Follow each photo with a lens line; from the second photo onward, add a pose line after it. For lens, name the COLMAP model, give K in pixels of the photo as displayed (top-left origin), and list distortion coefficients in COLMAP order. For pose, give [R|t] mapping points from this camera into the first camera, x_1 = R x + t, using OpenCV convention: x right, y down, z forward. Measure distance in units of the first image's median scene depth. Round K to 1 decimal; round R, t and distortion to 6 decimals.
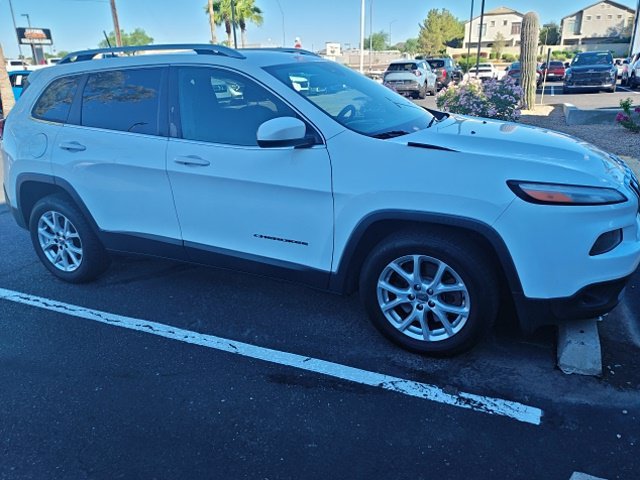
lens RADIAL K [[498.3, 0, 317.8], [0, 498.3, 242.0], [0, 0, 1]] dist [-0.000008, -0.030987]
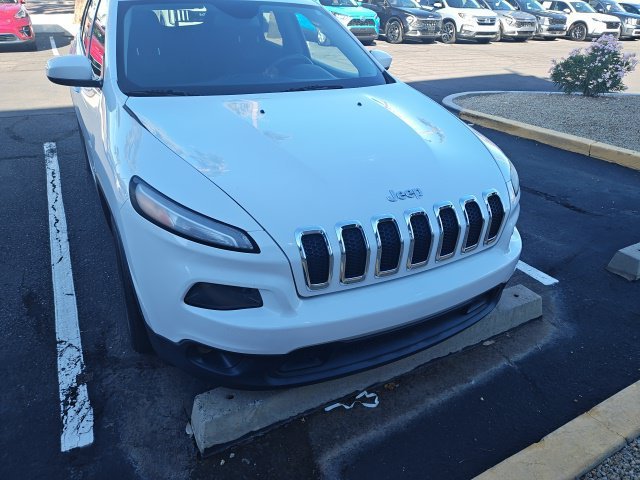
lens RADIAL K [[498.3, 0, 321.9], [0, 498.3, 237.3], [0, 0, 1]] dist [-0.000008, -0.030987]
pose [[0.802253, 0.336245, -0.493285, 0.758289], [-0.278004, 0.941654, 0.189743, -0.190731], [0.528304, -0.015087, 0.848921, 0.343135]]
